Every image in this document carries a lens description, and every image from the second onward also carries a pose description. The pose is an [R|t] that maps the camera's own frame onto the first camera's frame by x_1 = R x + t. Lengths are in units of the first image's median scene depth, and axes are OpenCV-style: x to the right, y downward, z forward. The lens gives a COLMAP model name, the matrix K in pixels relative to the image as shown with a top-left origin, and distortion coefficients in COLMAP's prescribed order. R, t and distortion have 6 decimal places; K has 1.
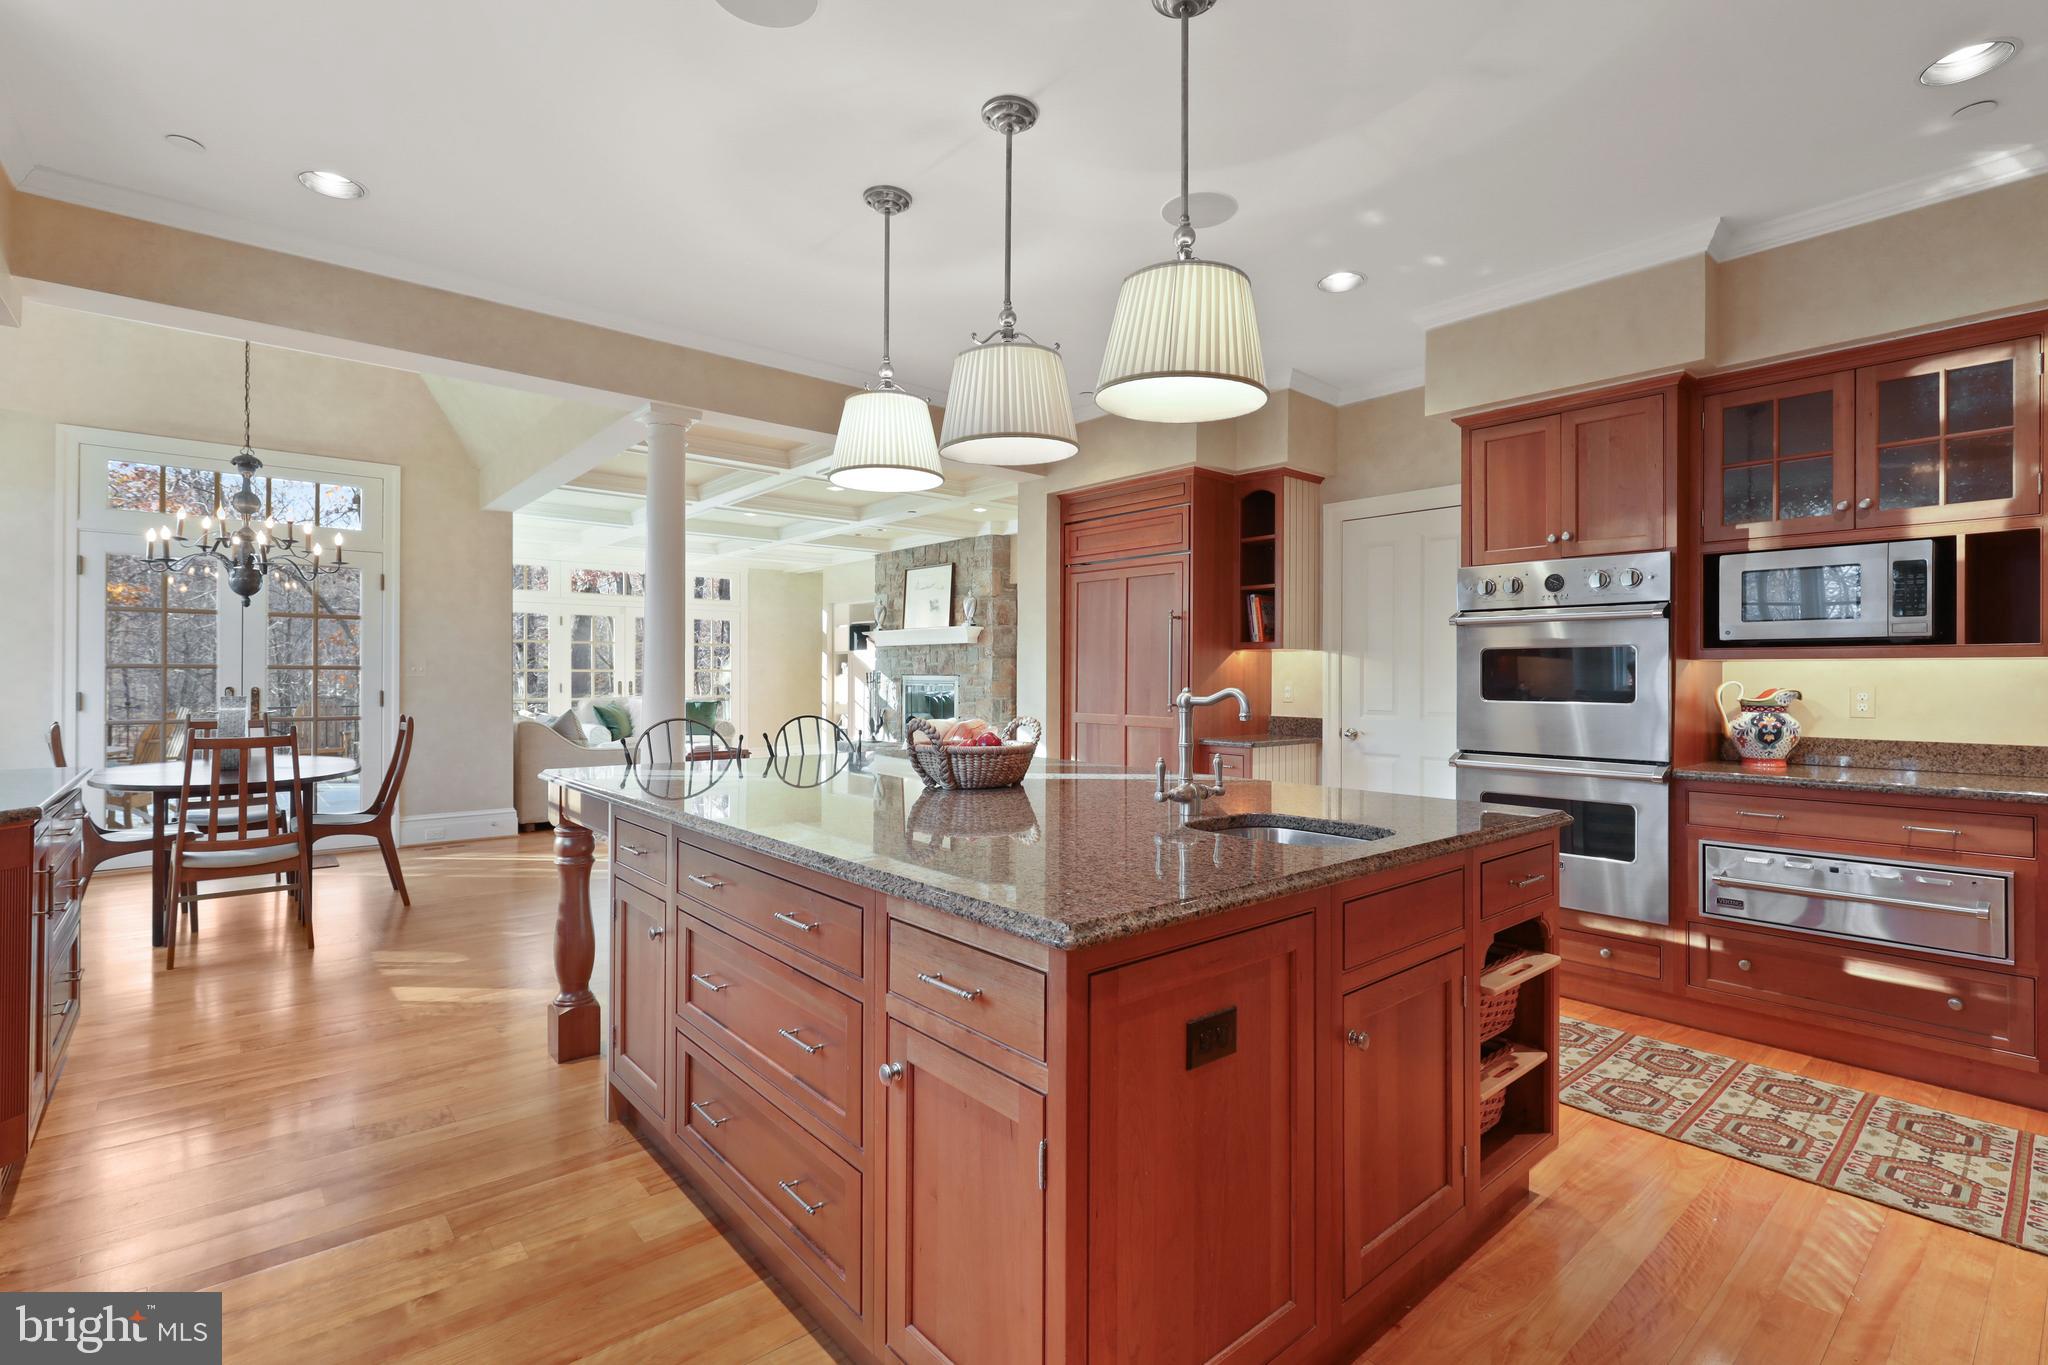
lens RADIAL K [[942.2, 0, 1021.8], [0, 942.2, 680.5], [0, 0, 1]] dist [0.008458, -0.000953]
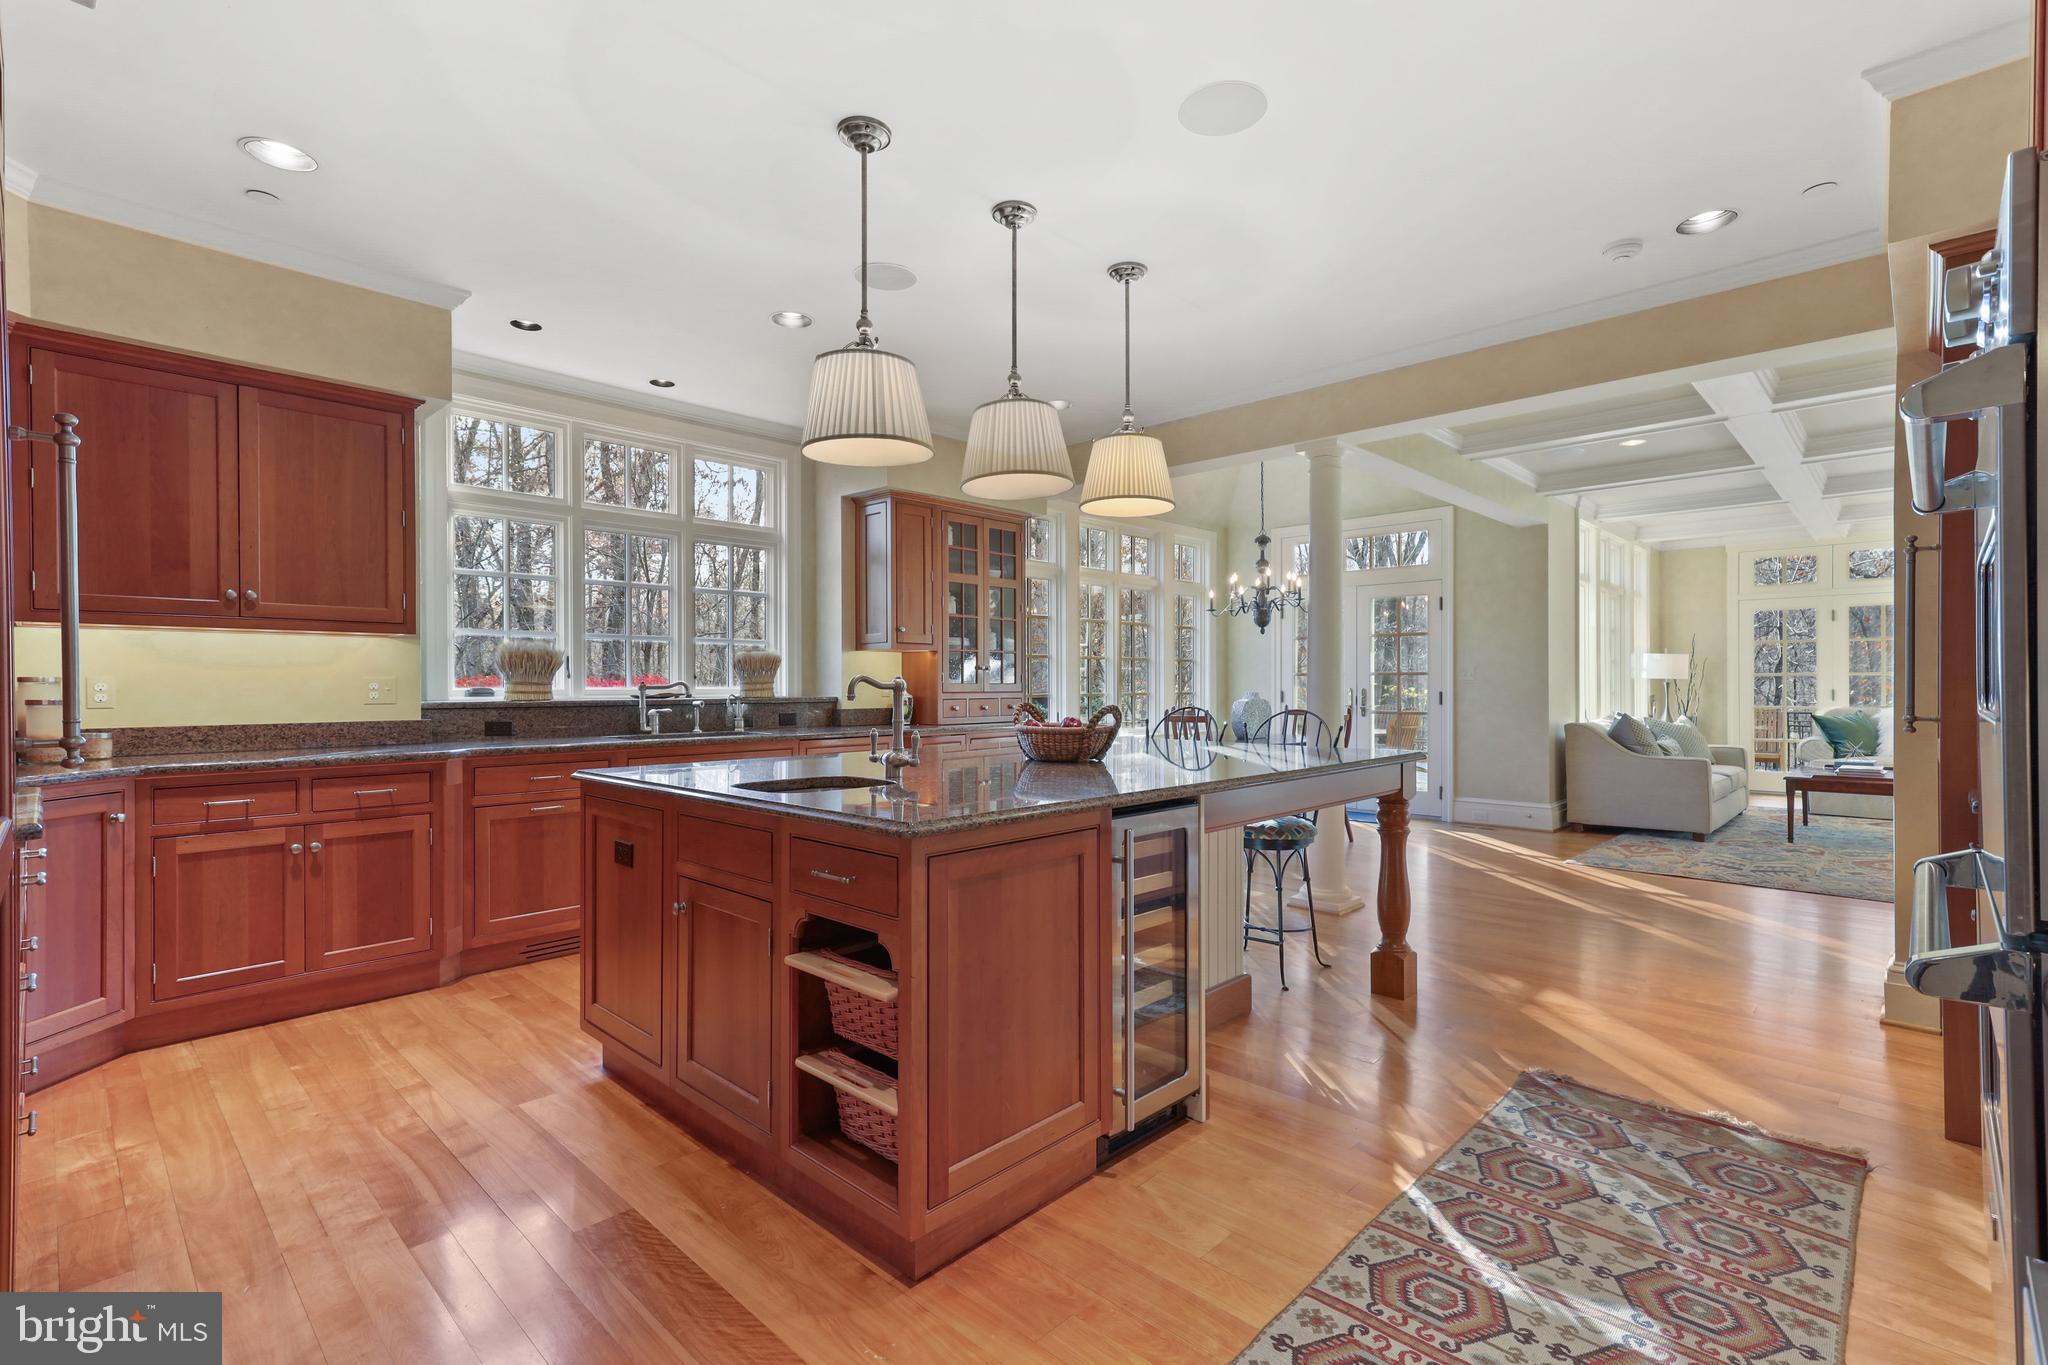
lens RADIAL K [[942.2, 0, 1039.5], [0, 942.2, 681.5], [0, 0, 1]] dist [0.008458, -0.000953]
pose [[0.108478, -0.006335, -0.994079, 0.652759], [-0.001812, 0.999977, -0.006570, 0.009636], [0.994097, 0.002514, 0.108464, 0.476376]]
